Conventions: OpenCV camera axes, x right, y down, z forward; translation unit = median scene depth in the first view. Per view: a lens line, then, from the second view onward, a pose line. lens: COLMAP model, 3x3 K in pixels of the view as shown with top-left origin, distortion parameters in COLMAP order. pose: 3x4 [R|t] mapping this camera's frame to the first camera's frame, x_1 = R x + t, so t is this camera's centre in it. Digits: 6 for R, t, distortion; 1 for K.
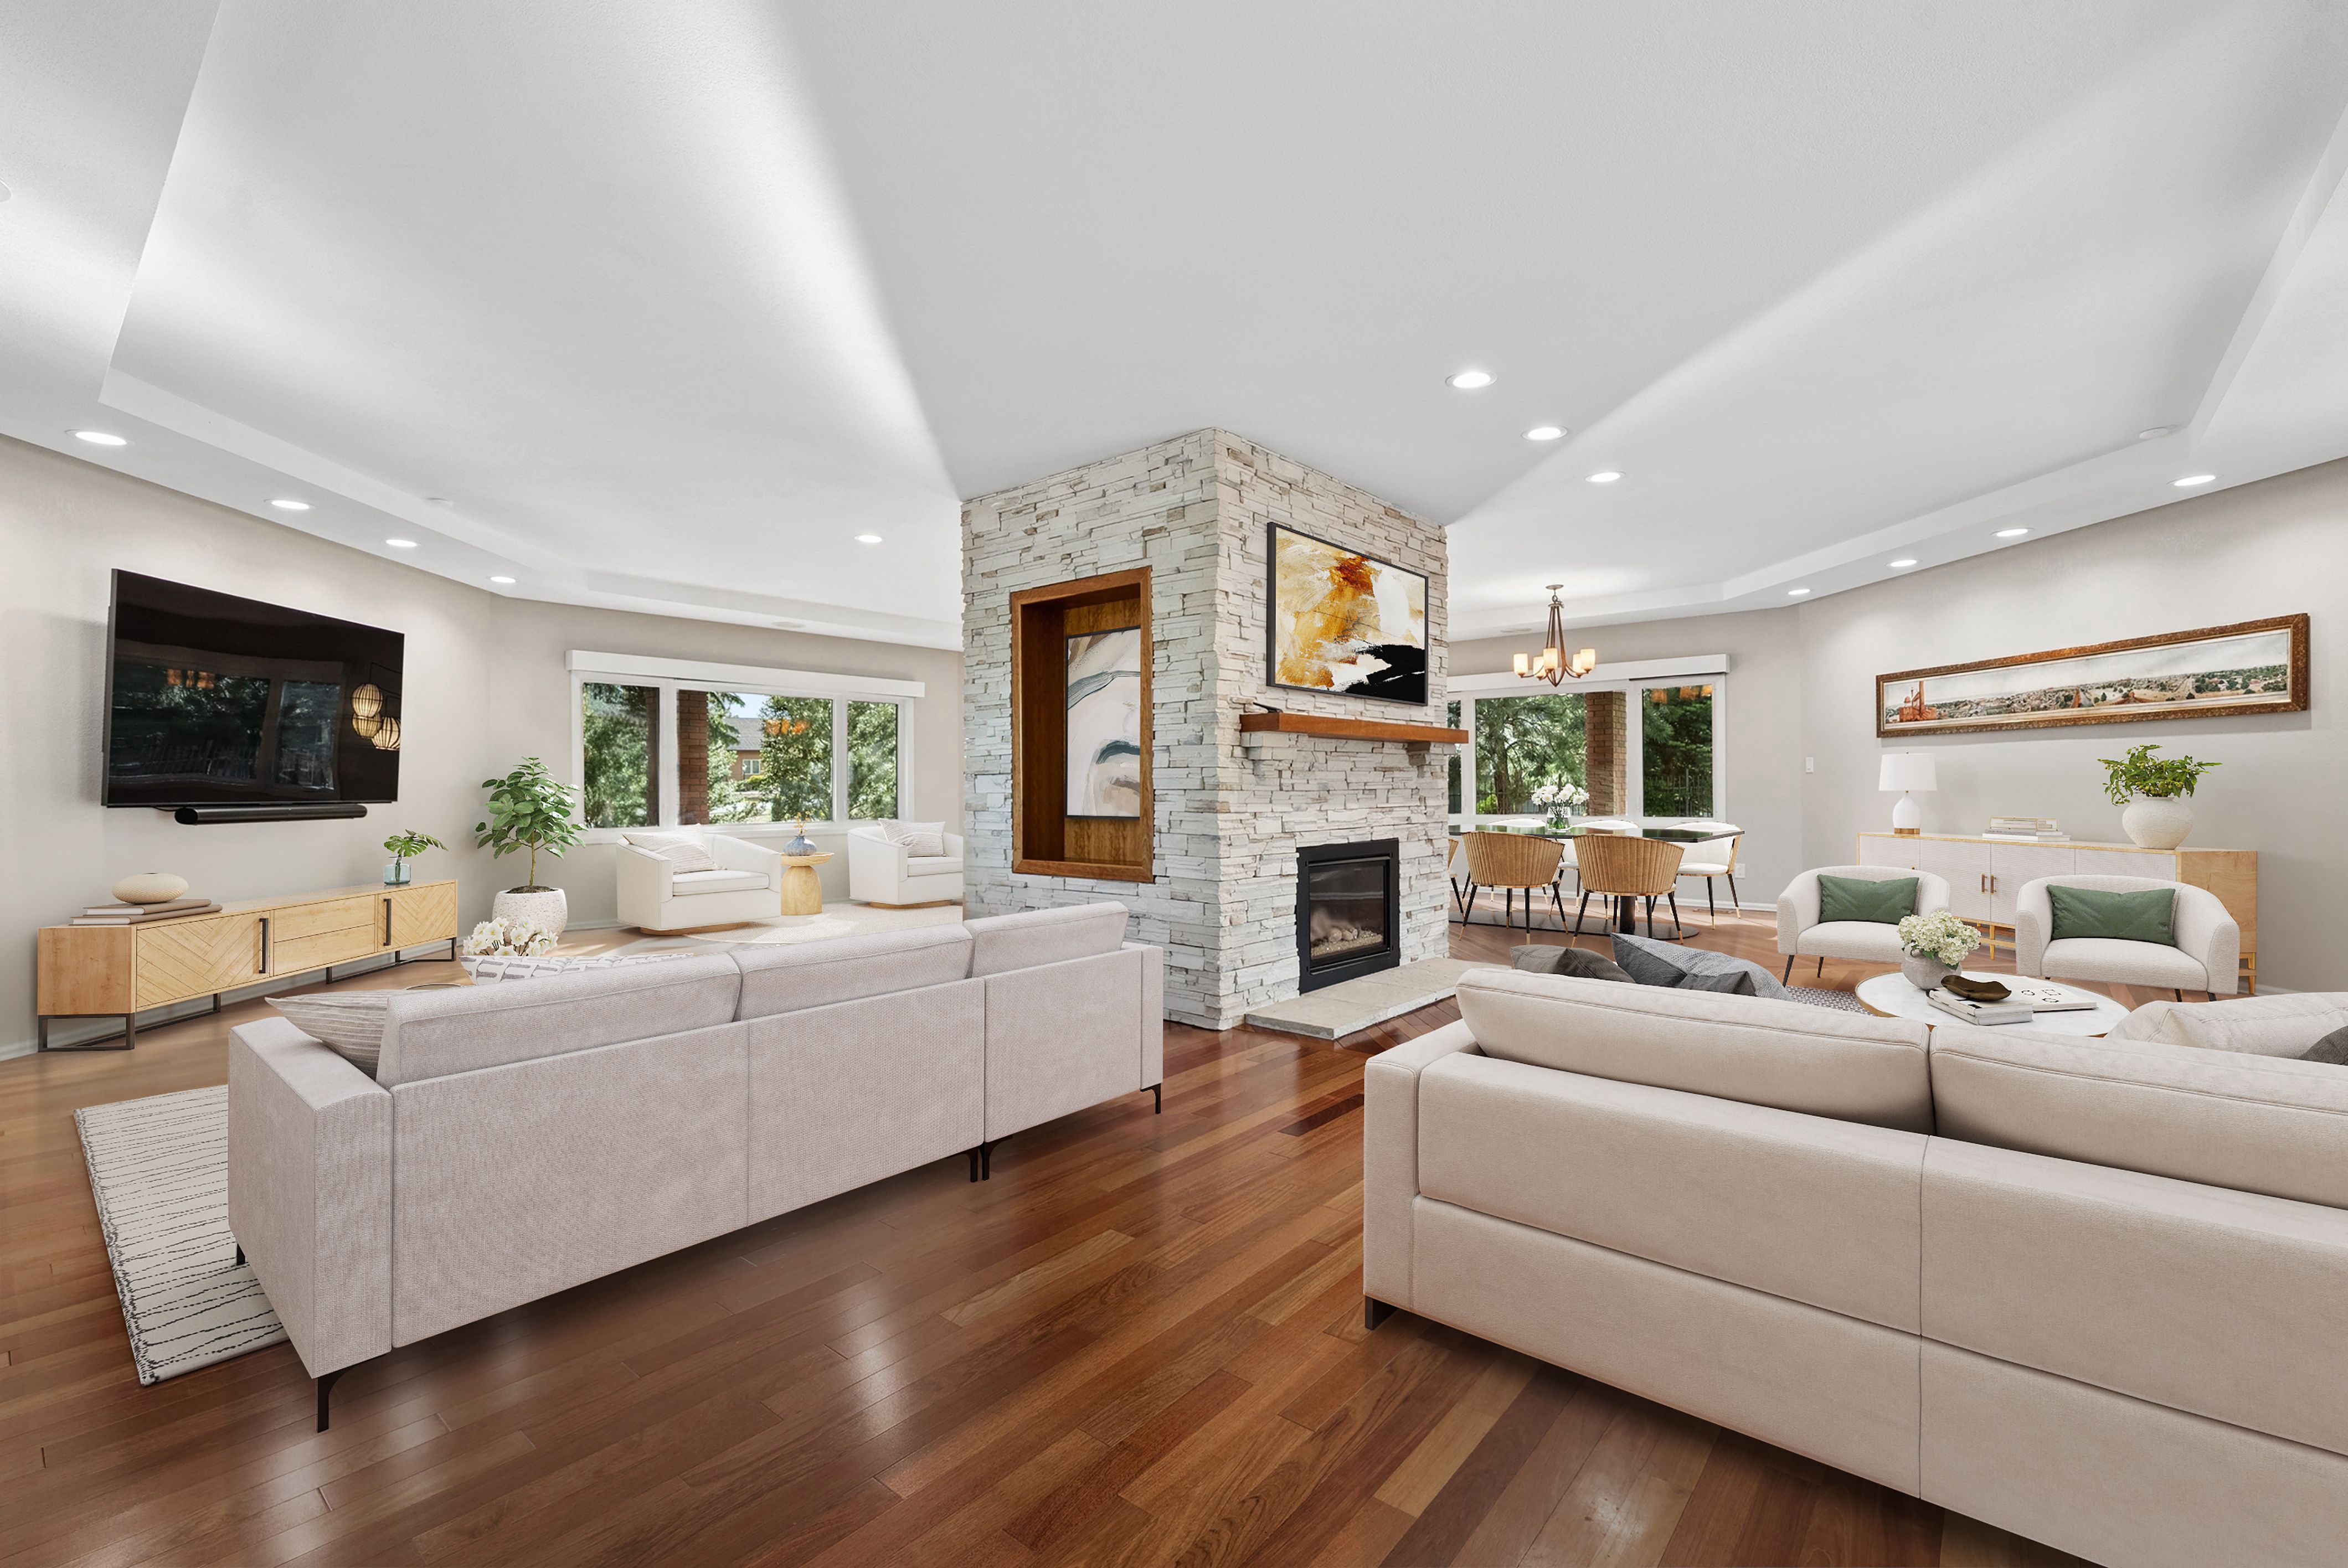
lens RADIAL K [[1022.5, 0, 1180.8], [0, 1022.5, 786.1], [0, 0, 1]] dist [0.003033, 0.000504]
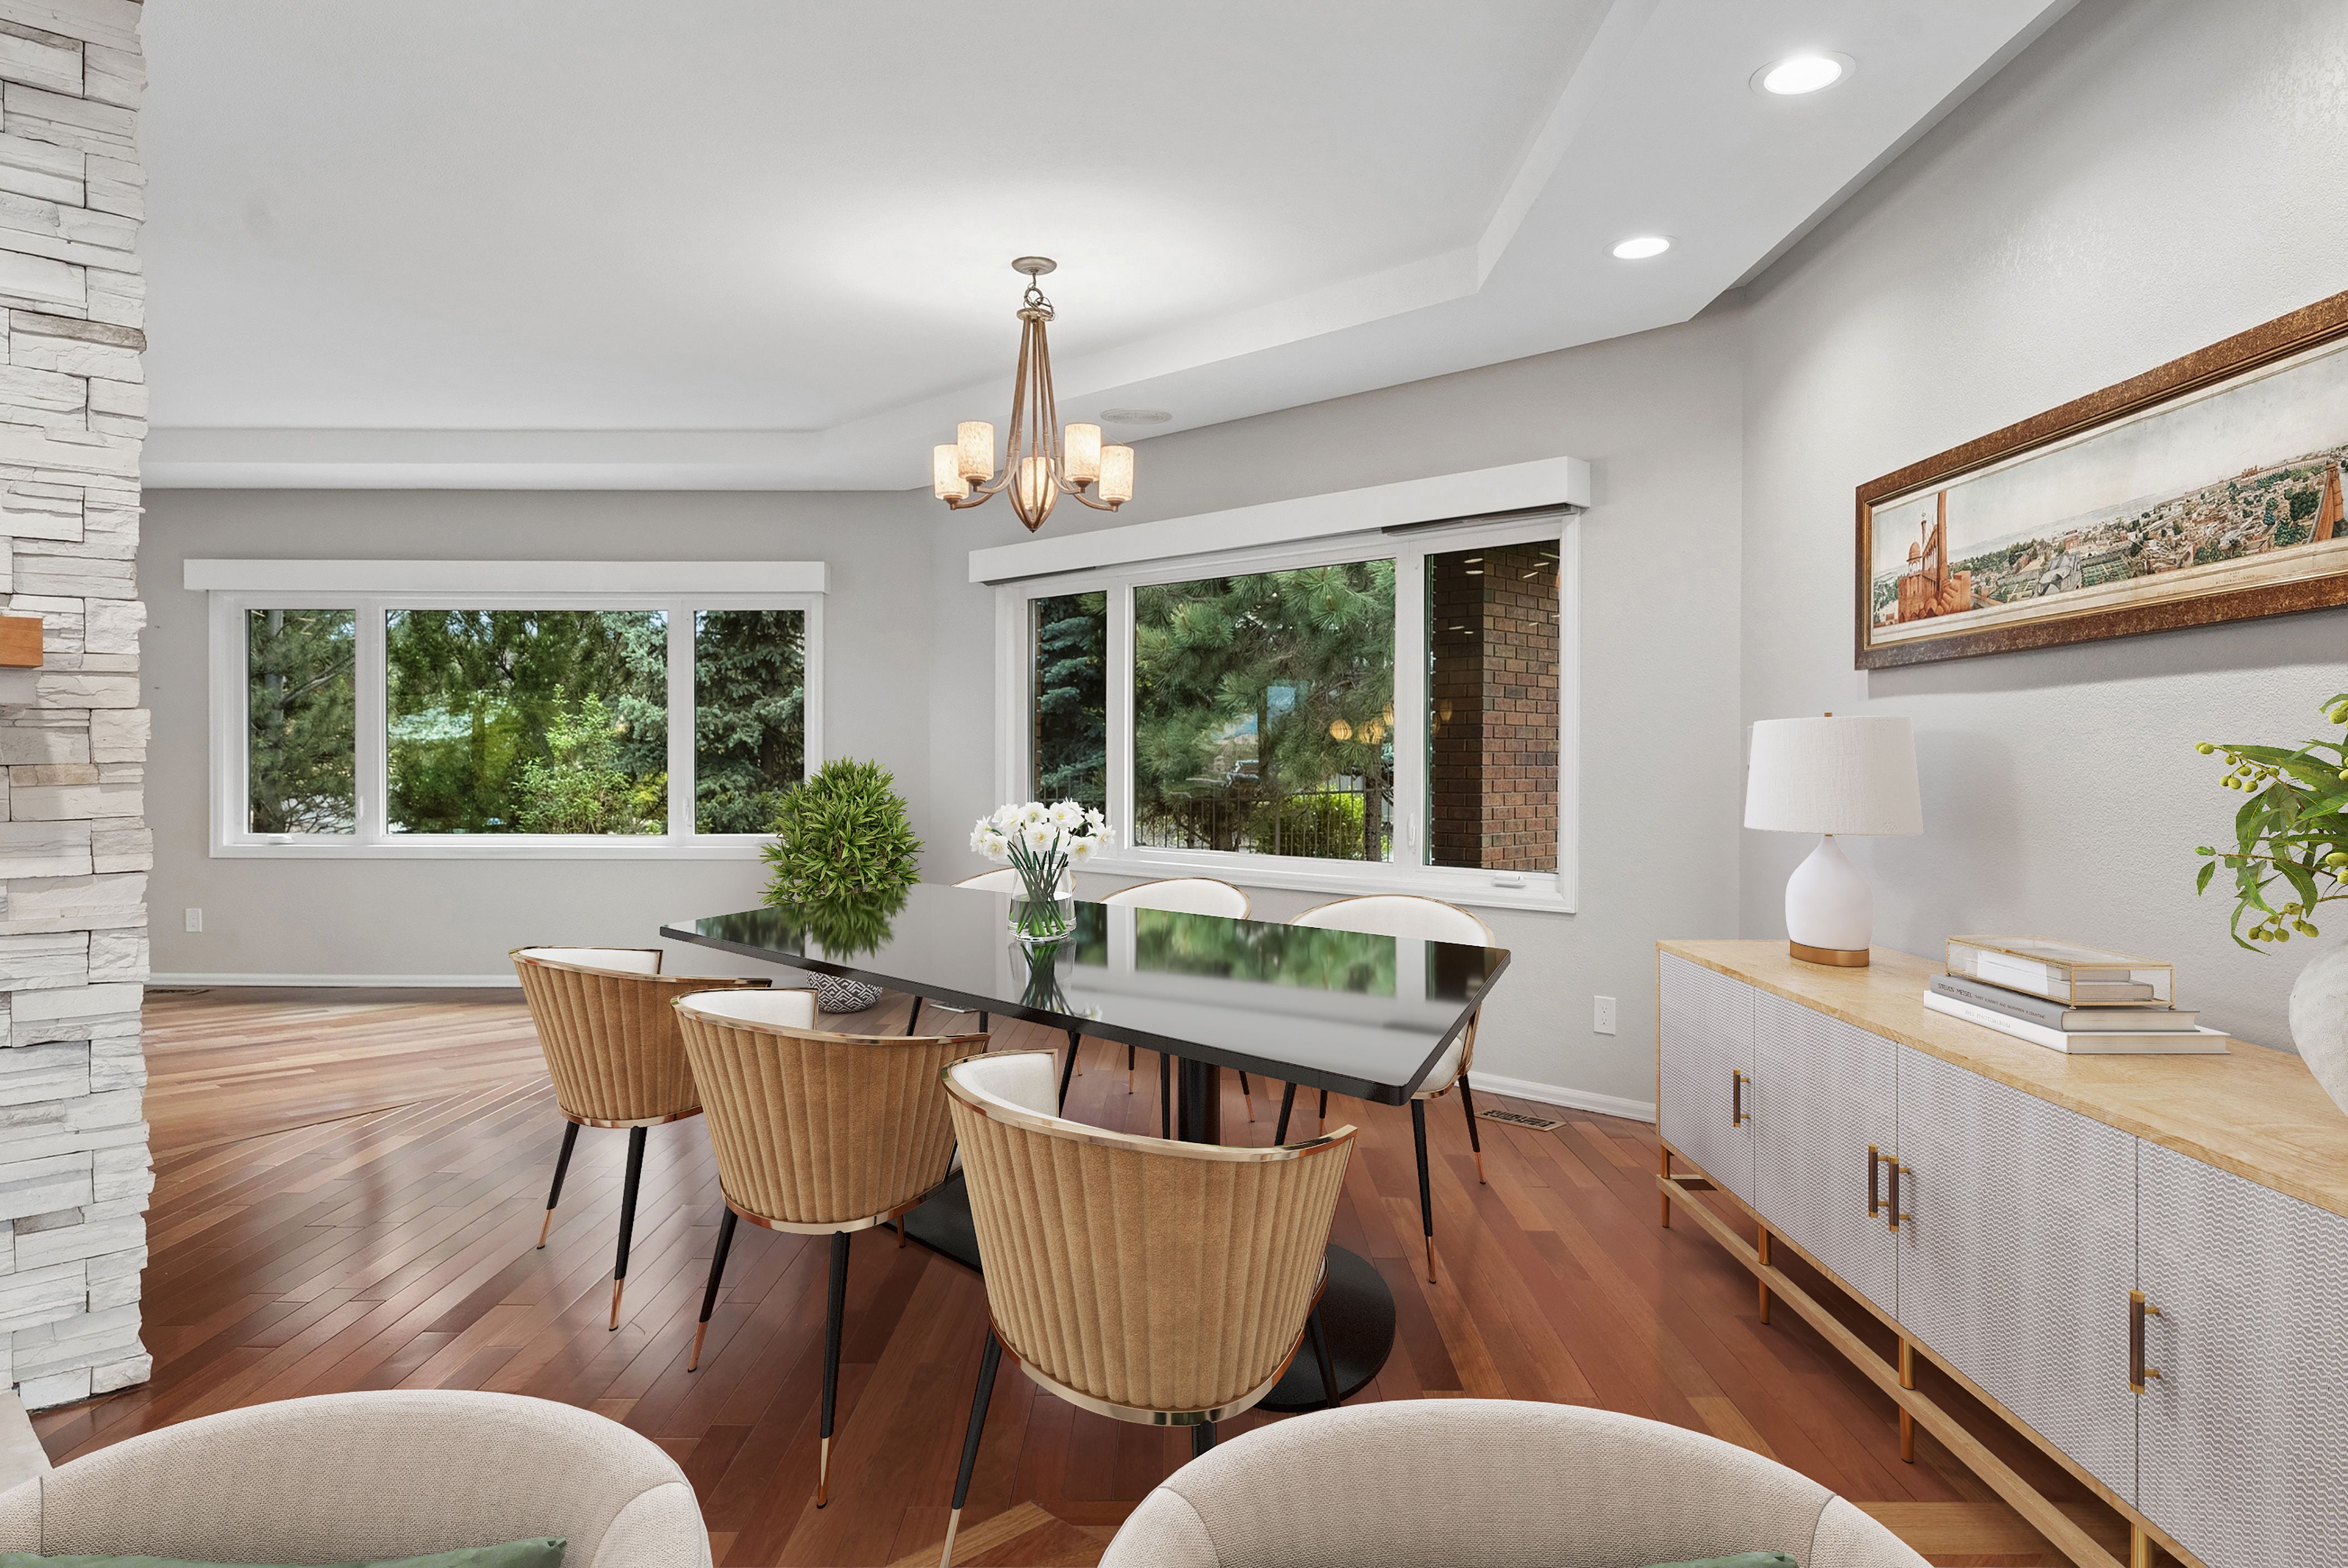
lens RADIAL K [[1454.2, 0, 1194.1], [0, 1454.2, 790.2], [0, 0, 1]] dist [0.000648, 0.000317]
pose [[0.996033, 0.012837, -0.088056, 0.717095], [-0.010660, 0.999627, 0.025149, -0.023832], [0.088346, -0.024110, 0.995798, 0.706229]]
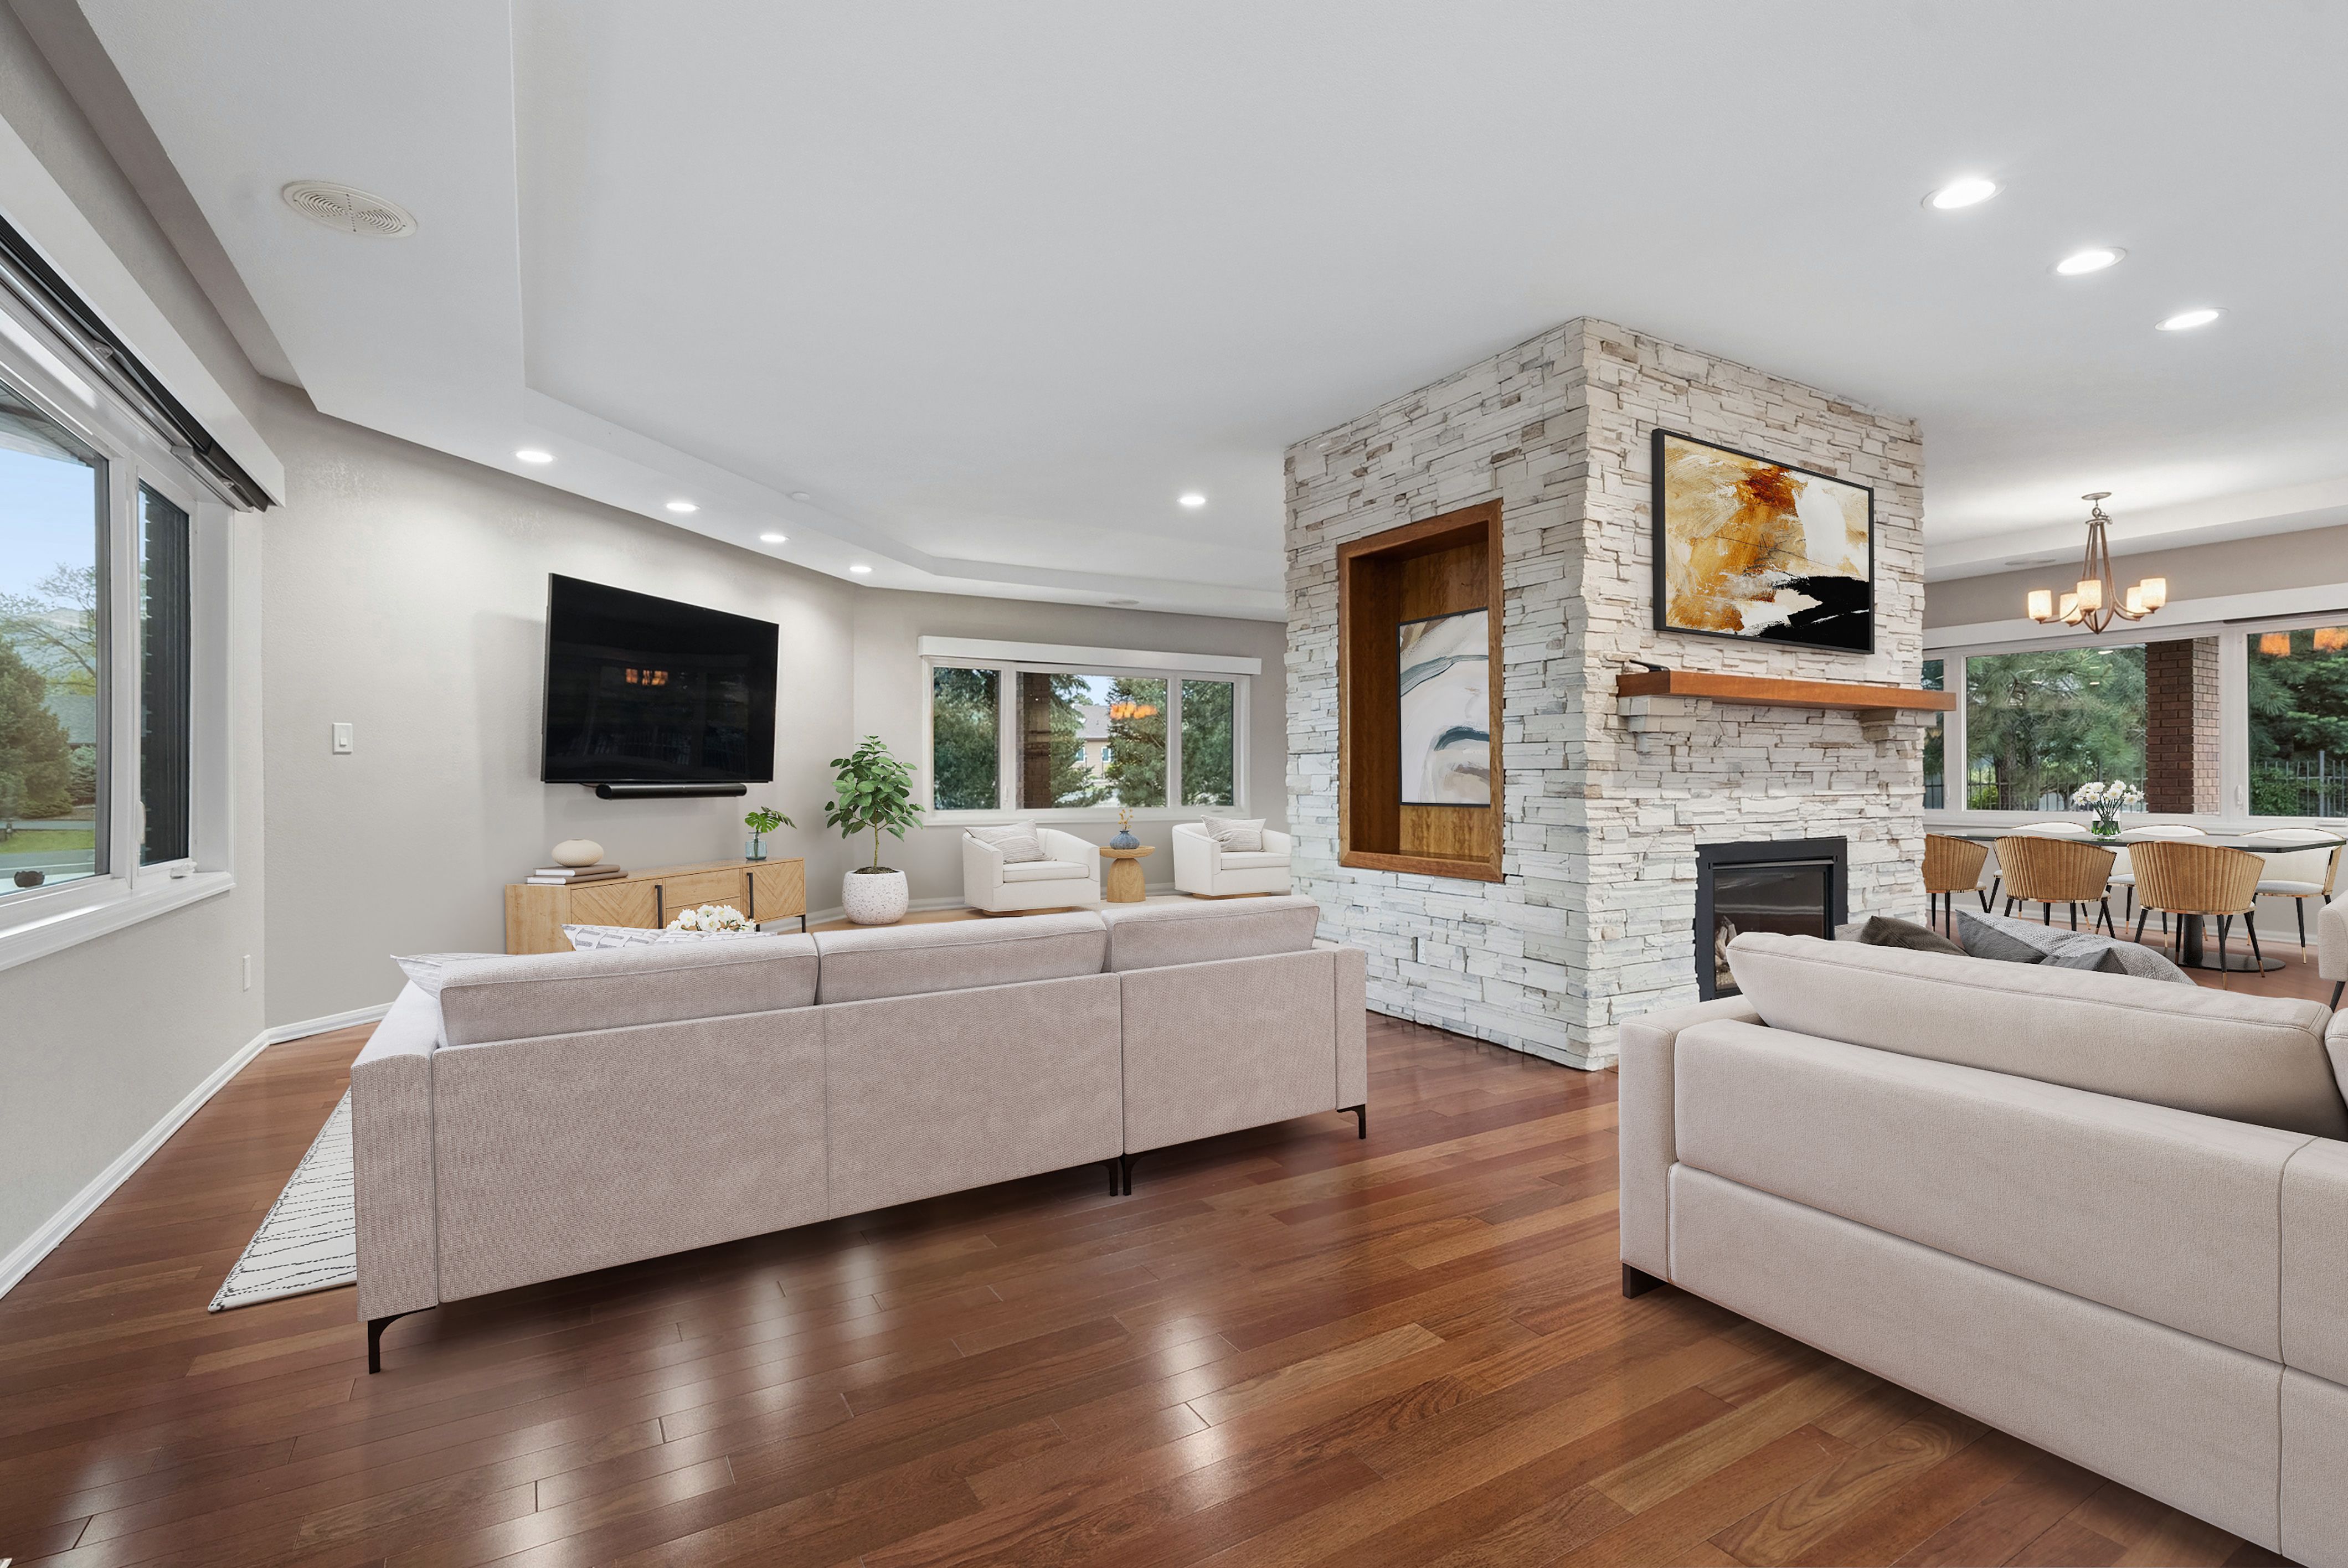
lens RADIAL K [[1099.7, 0, 1178.5], [0, 1099.7, 773.8], [0, 0, 1]] dist [0.006555, -0.003215]
pose [[0.943053, 0.003166, -0.332627, 0.018901], [-0.003662, 0.999993, -0.000866, 0.007585], [0.332622, 0.002035, 0.943058, 0.070270]]
